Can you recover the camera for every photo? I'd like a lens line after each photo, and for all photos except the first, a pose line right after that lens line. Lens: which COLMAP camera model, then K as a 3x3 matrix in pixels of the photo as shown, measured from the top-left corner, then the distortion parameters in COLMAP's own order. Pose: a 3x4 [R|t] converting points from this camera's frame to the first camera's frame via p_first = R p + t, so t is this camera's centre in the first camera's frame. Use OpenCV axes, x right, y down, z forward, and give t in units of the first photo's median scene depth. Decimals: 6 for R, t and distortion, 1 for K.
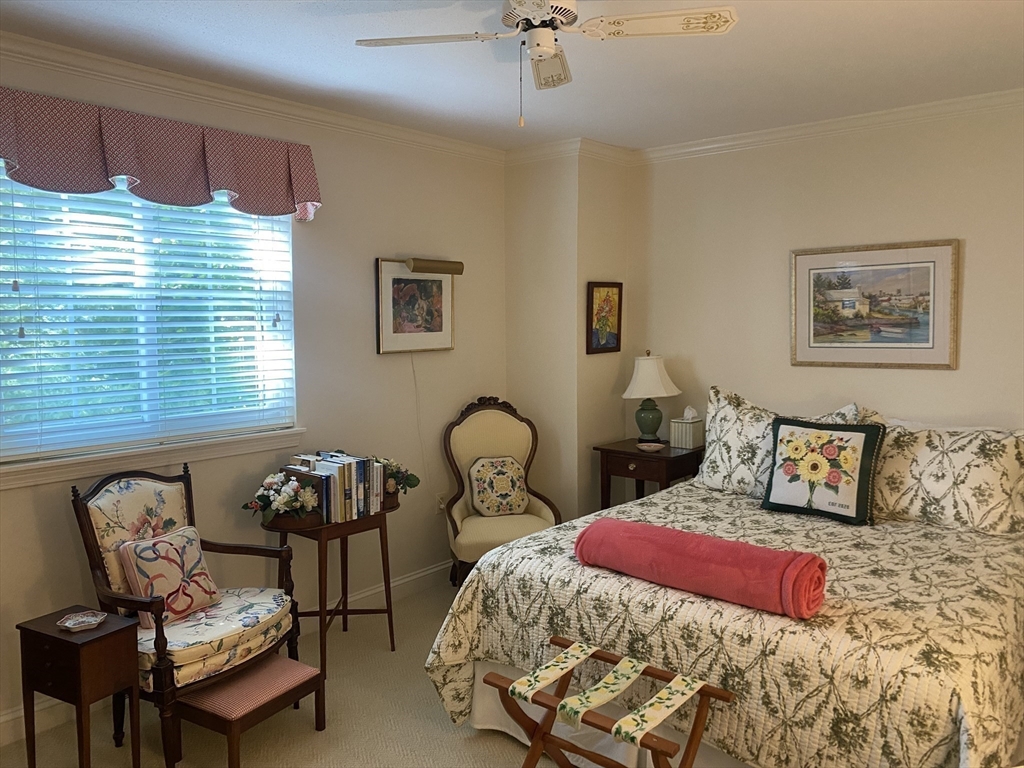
lens RADIAL K [[792.5, 0, 512.3], [0, 792.5, 381.8], [0, 0, 1]] dist [0.006258, -0.000095]
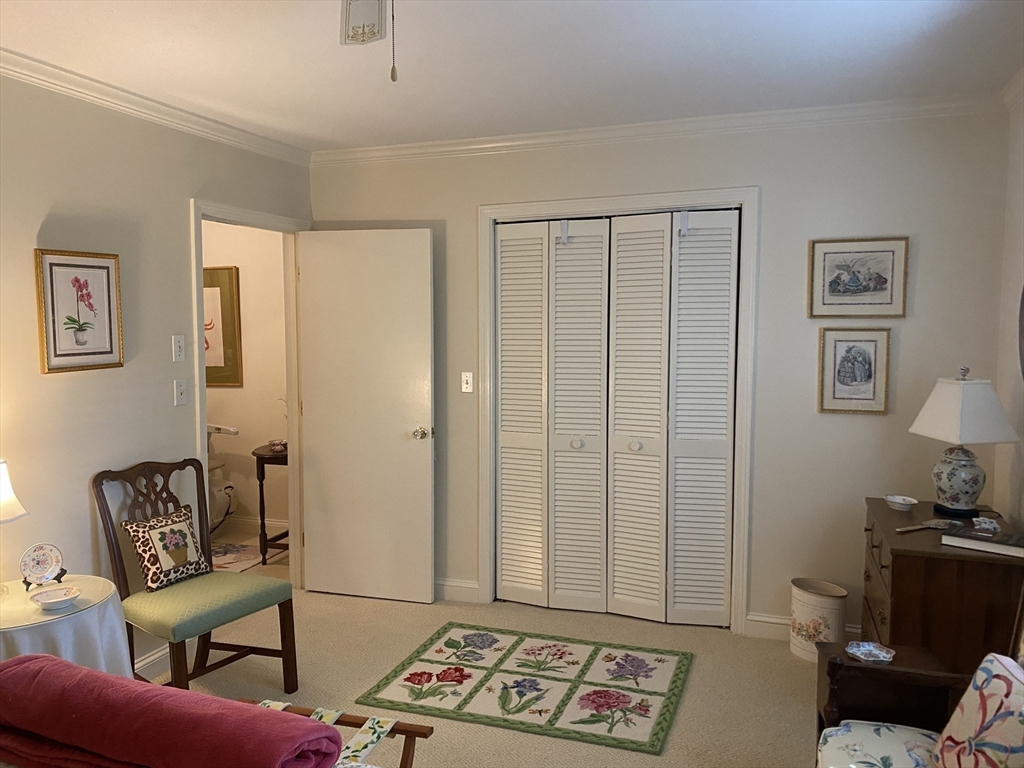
lens RADIAL K [[792.5, 0, 513.7], [0, 792.5, 385.2], [0, 0, 1]] dist [0.006258, -0.000095]
pose [[-0.937315, 0.041848, -0.345962, 0.136847], [-0.013999, 0.987441, 0.157368, -0.126572], [0.348202, 0.152347, -0.924957, 1.407351]]
